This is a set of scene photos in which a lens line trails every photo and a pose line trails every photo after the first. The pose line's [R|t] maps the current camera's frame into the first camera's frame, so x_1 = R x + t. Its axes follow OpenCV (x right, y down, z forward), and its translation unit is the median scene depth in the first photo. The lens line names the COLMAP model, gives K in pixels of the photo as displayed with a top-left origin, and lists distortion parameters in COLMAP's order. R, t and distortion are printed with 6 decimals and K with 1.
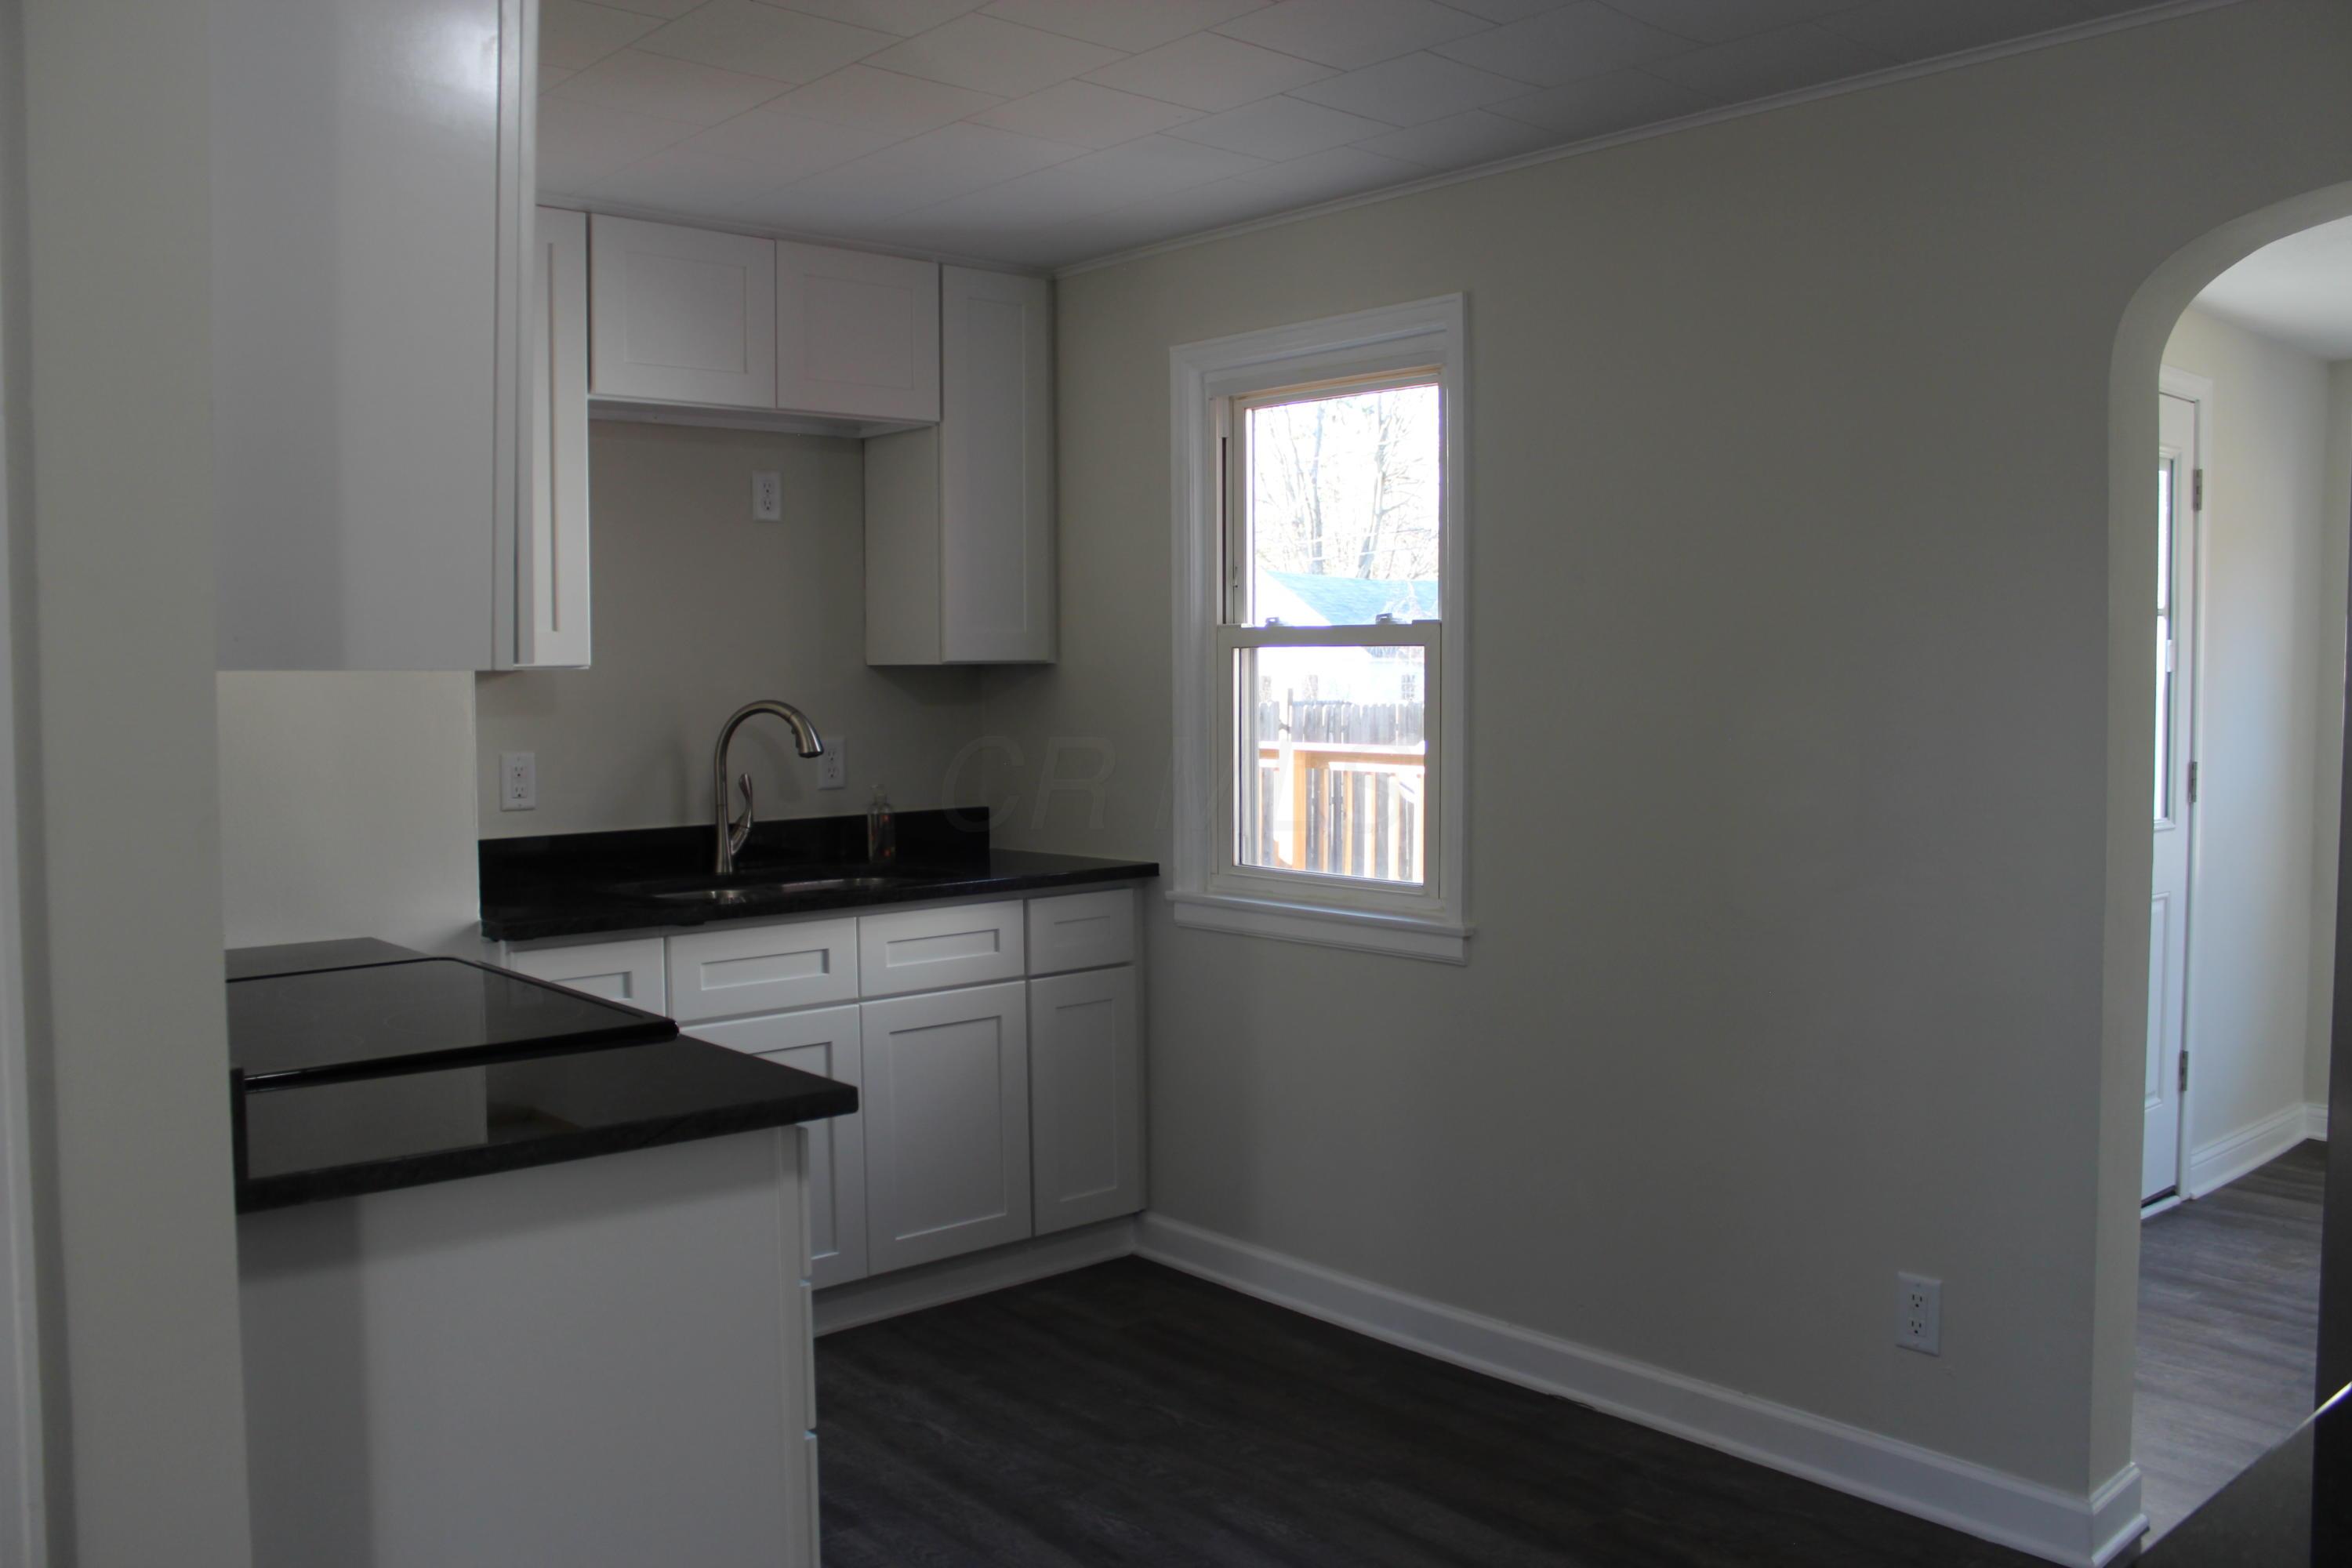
lens RADIAL K [[1911.7, 0, 1176.0], [0, 1911.7, 784.0], [0, 0, 1]] dist [-0.147311, 0.108218]
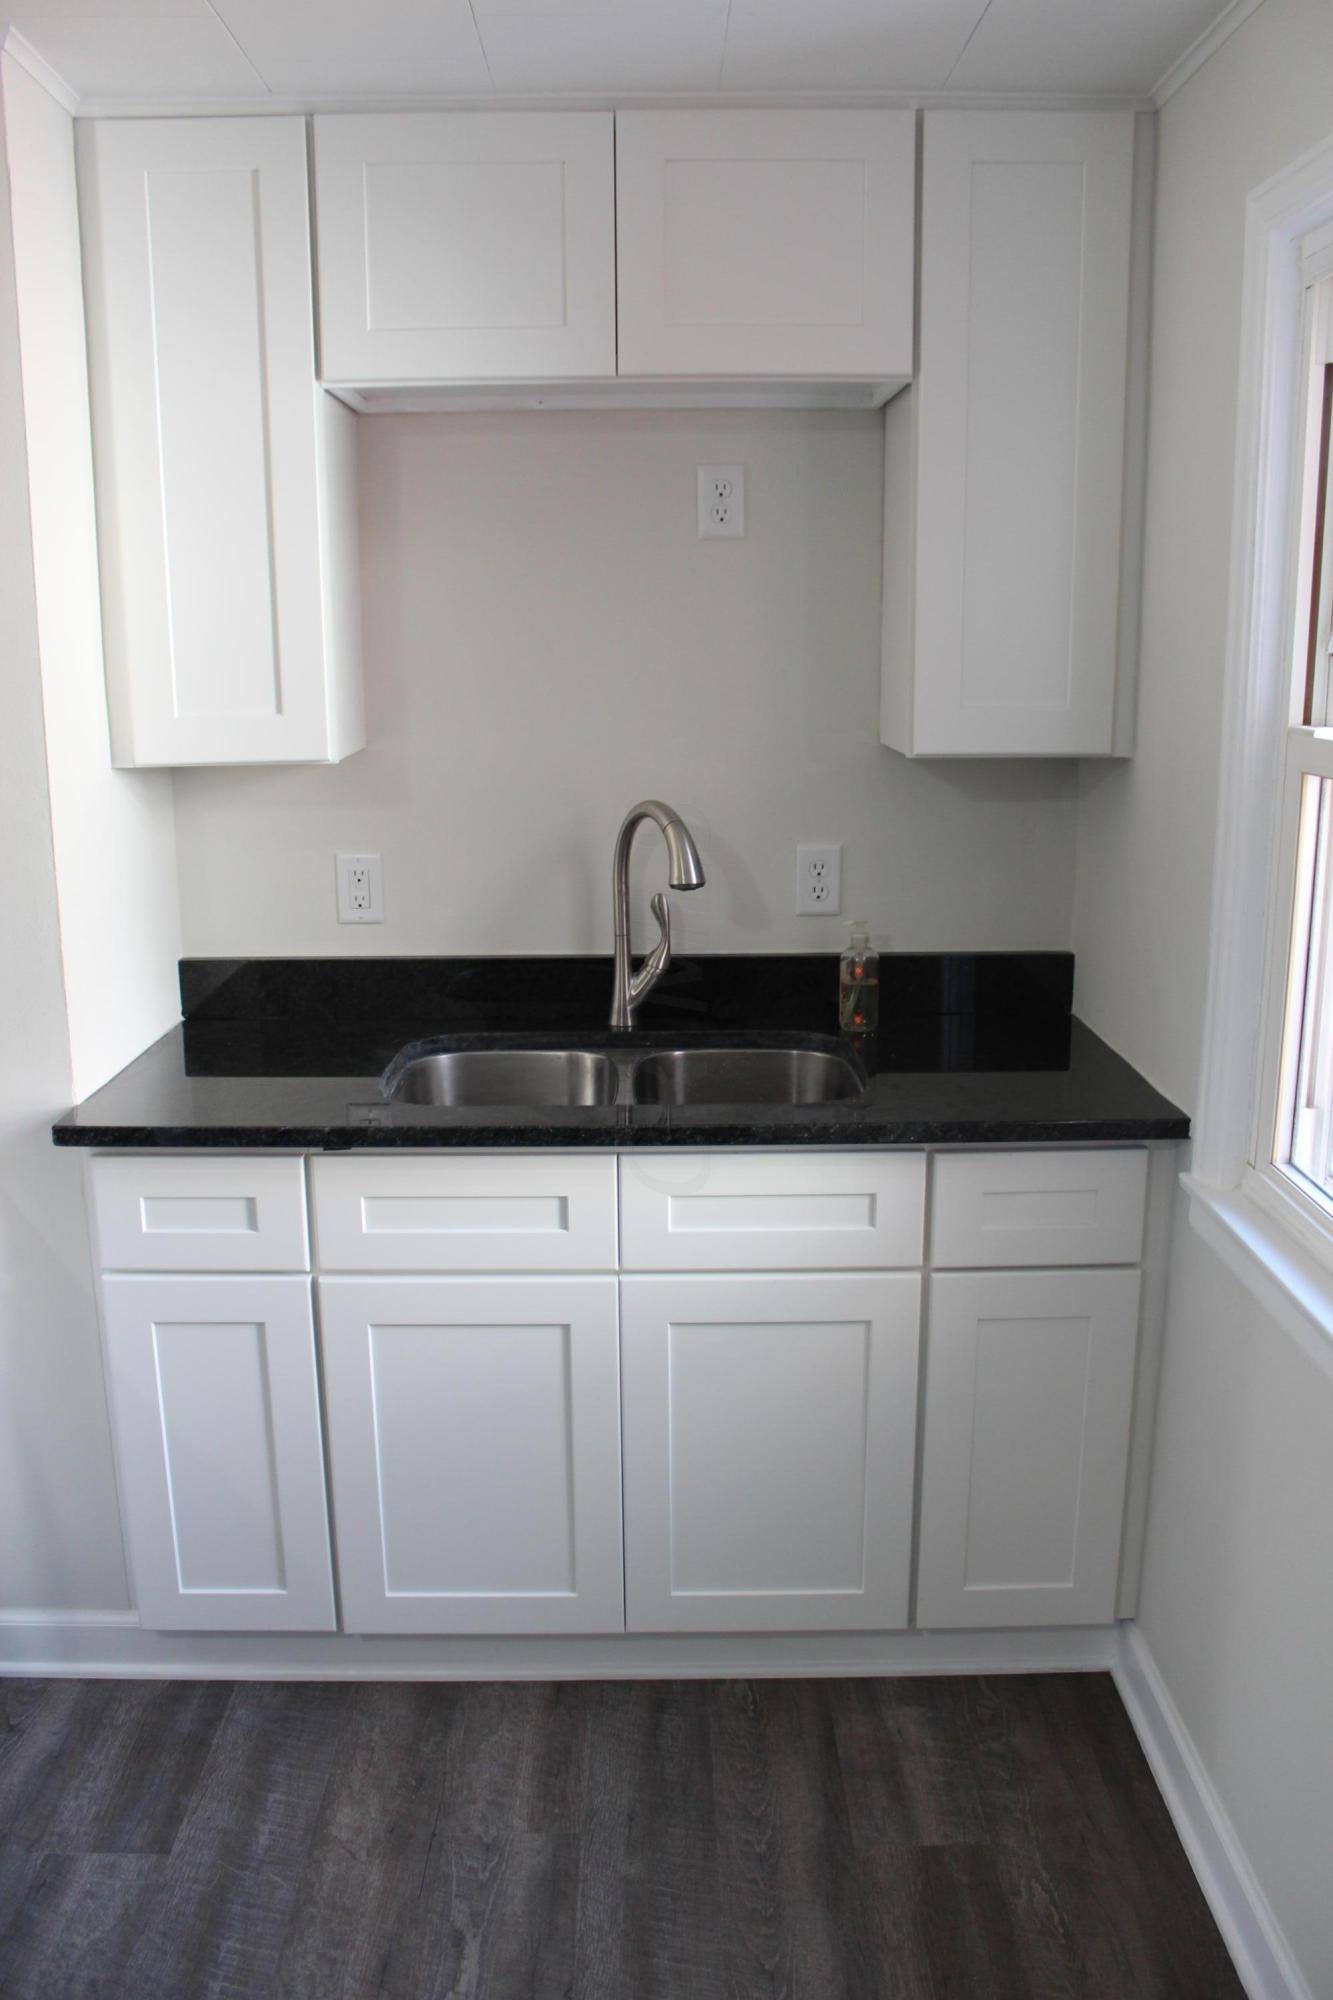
lens RADIAL K [[1625.6, 0, 666.5], [0, 1625.6, 1000.0], [0, 0, 1]] dist [-0.147311, 0.108218]
pose [[0.750542, 0.153458, -0.642758, 0.188279], [-0.039928, 0.981417, 0.187689, -0.084645], [0.659616, -0.115204, 0.742722, 0.543750]]
